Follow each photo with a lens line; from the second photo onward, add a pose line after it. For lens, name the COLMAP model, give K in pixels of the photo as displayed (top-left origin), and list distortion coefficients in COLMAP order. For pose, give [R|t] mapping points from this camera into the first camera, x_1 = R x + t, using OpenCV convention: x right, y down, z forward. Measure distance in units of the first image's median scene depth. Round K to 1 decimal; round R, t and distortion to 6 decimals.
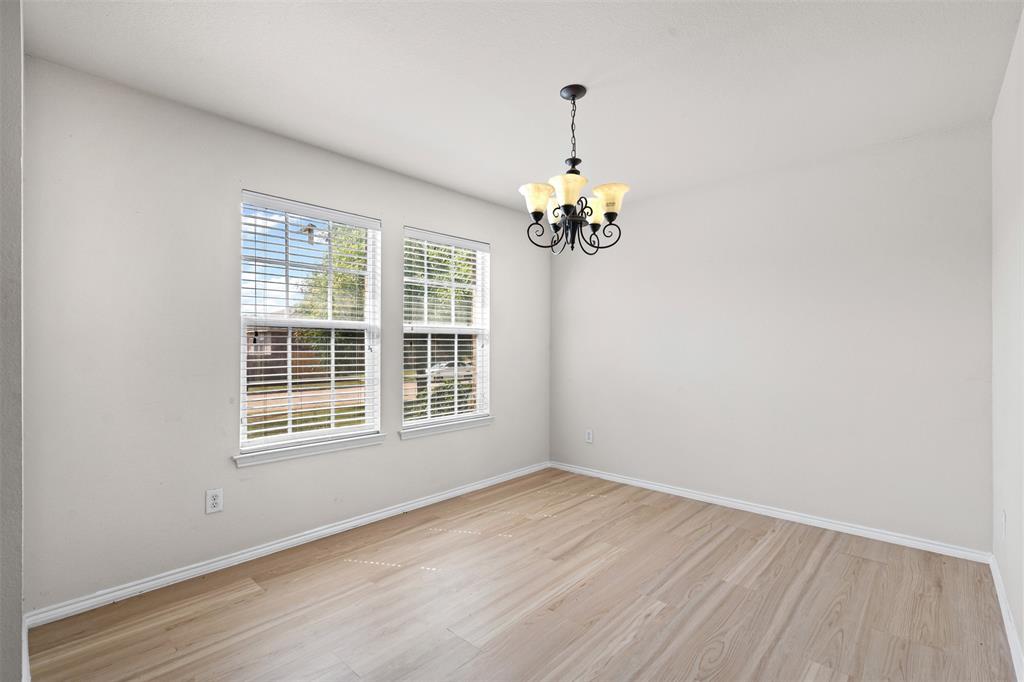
lens RADIAL K [[466.4, 0, 509.8], [0, 466.4, 347.8], [0, 0, 1]] dist [0.000744, 0.000624]
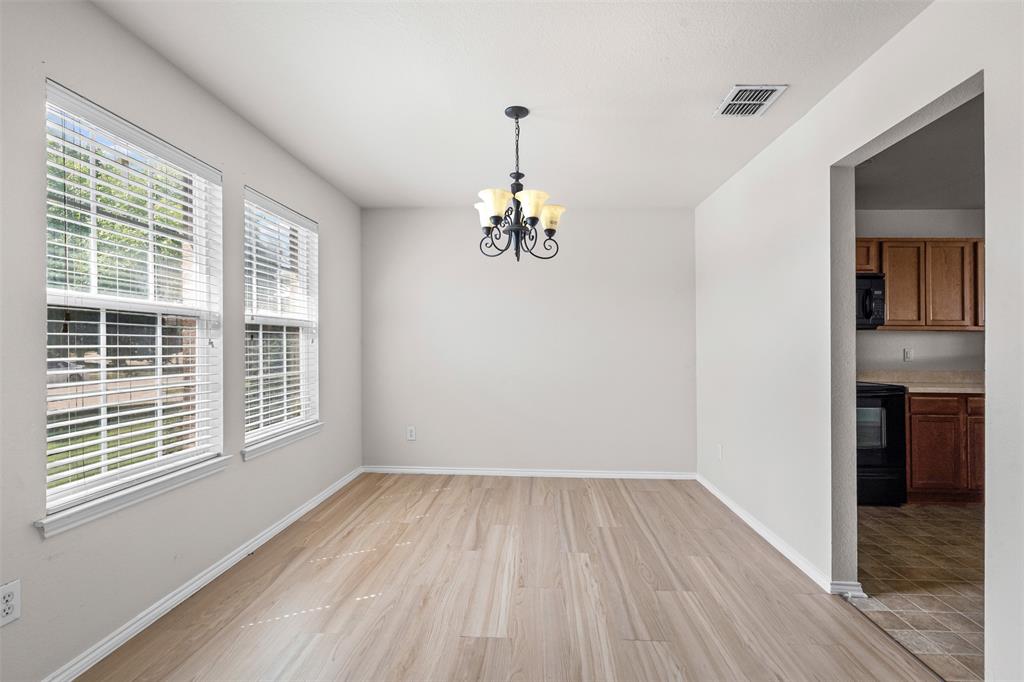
lens RADIAL K [[478.4, 0, 527.3], [0, 478.4, 340.5], [0, 0, 1]] dist [-0.000704, 0.000603]
pose [[0.752407, 0.016112, 0.658501, -0.415136], [-0.011993, 0.999870, -0.010761, 0.000029], [-0.658589, 0.000199, 0.752503, 0.098874]]
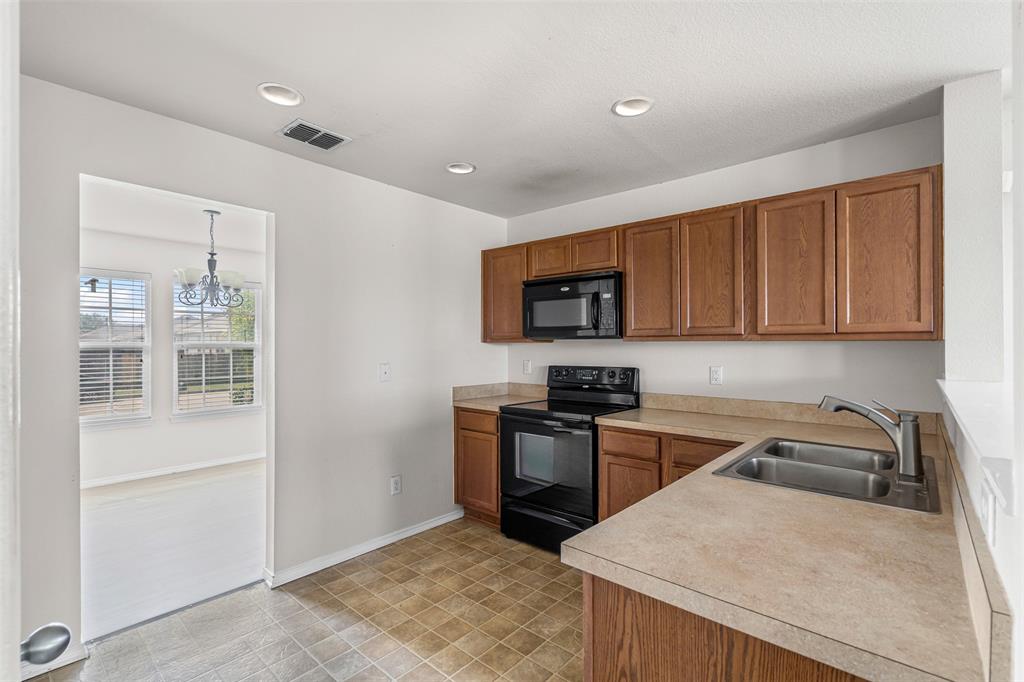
lens RADIAL K [[466.4, 0, 509.8], [0, 466.4, 347.8], [0, 0, 1]] dist [0.000744, 0.000624]
pose [[0.999561, -0.002113, 0.029538, 0.805667], [0.001909, 0.999974, 0.006934, -0.046805], [-0.029551, -0.006875, 0.999540, -0.495072]]
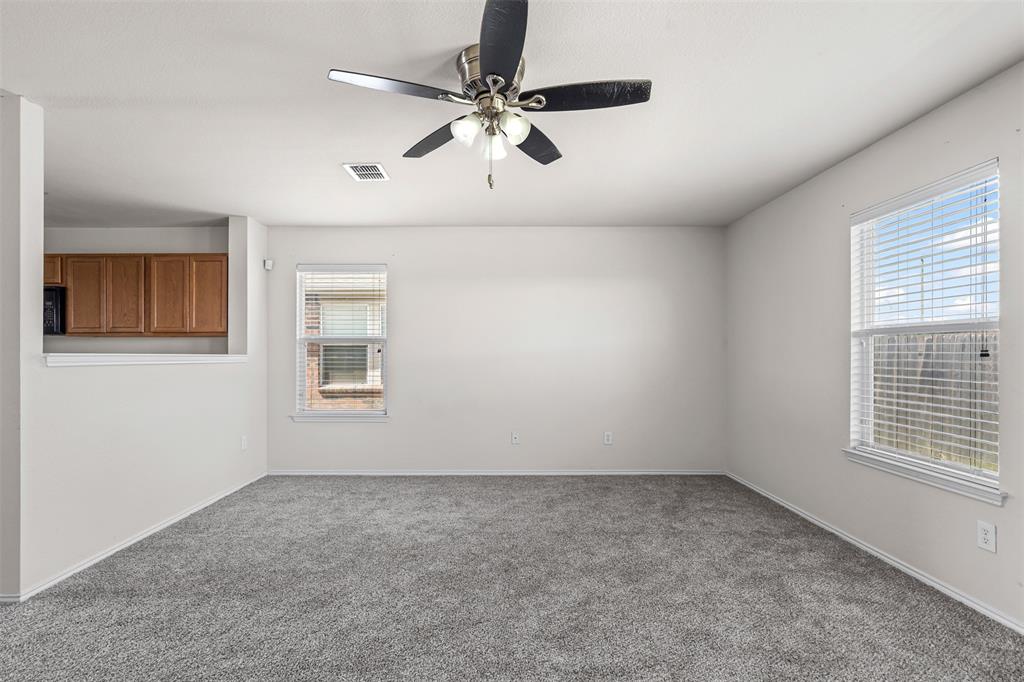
lens RADIAL K [[466.9, 0, 504.2], [0, 466.9, 353.0], [0, 0, 1]] dist [-0.002249, 0.000855]
pose [[0.731223, -0.000311, 0.682138, 1.066373], [0.003196, 0.999990, -0.002971, 0.002663], [-0.682131, 0.004352, 0.731217, -1.379785]]
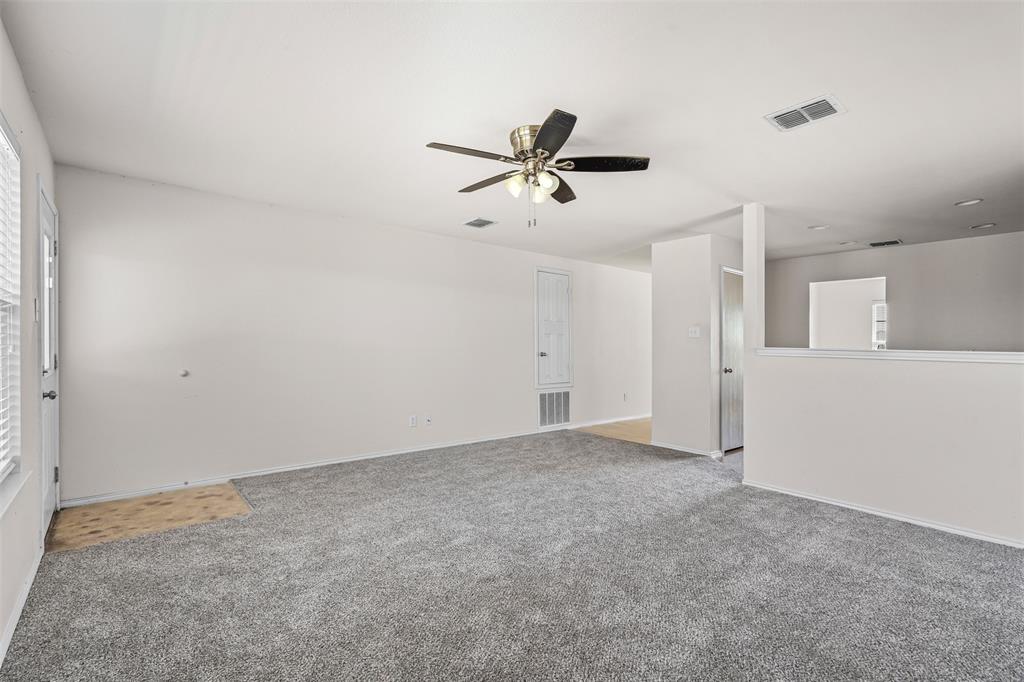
lens RADIAL K [[466.9, 0, 504.2], [0, 466.9, 353.0], [0, 0, 1]] dist [-0.002249, 0.000855]
pose [[-0.144486, 0.013237, -0.989418, 2.309590], [-0.012939, 0.999800, 0.015265, 0.005097], [0.989422, 0.015007, -0.144285, -0.855696]]
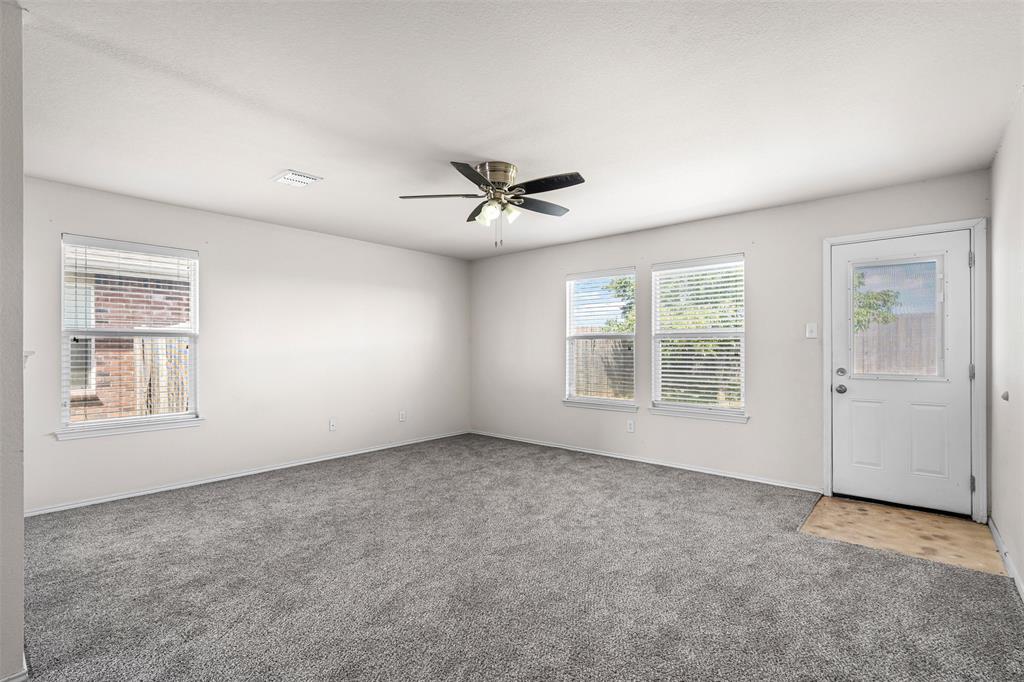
lens RADIAL K [[466.9, 0, 504.2], [0, 466.9, 353.0], [0, 0, 1]] dist [-0.002249, 0.000855]
pose [[-0.017476, -0.014279, 0.999745, 0.483093], [0.005416, 0.999882, 0.014376, -0.006939], [-0.999833, 0.005666, -0.017397, -0.920085]]
